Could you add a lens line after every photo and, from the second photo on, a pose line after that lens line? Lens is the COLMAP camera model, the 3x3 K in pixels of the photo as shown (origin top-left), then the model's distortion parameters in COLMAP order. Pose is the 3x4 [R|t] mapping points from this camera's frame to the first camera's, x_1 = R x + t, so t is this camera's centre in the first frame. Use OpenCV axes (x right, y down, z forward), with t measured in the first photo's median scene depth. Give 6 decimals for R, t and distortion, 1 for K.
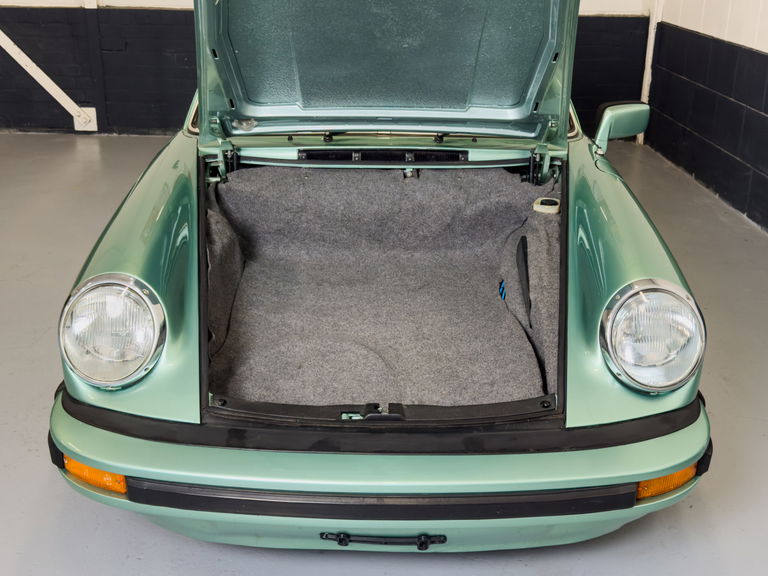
lens RADIAL K [[937.0, 0, 384.0], [0, 937.0, 288.0], [0, 0, 1]] dist [0.080161, -0.018648]
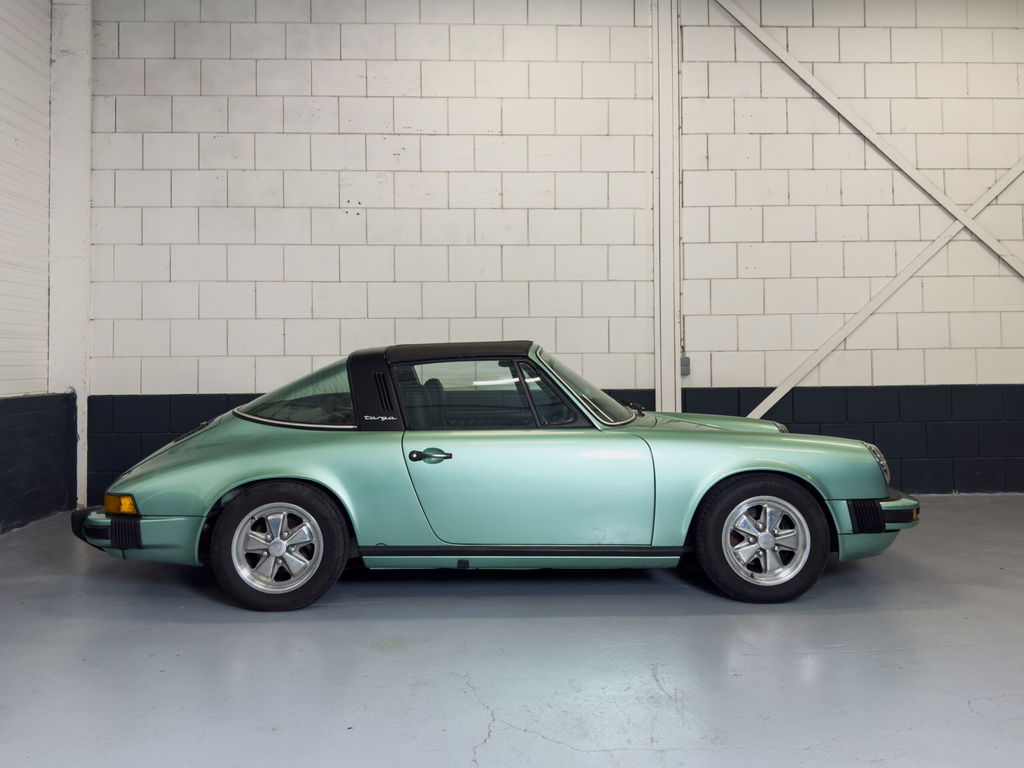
lens RADIAL K [[802.5, 0, 514.9], [0, 802.5, 354.2], [0, 0, 1]] dist [0.133030, -0.252883]
pose [[-0.028842, -0.007287, 0.999557, -1.414414], [0.361352, 0.932270, 0.017224, -0.343601], [-0.931983, 0.361689, -0.024256, 1.144001]]
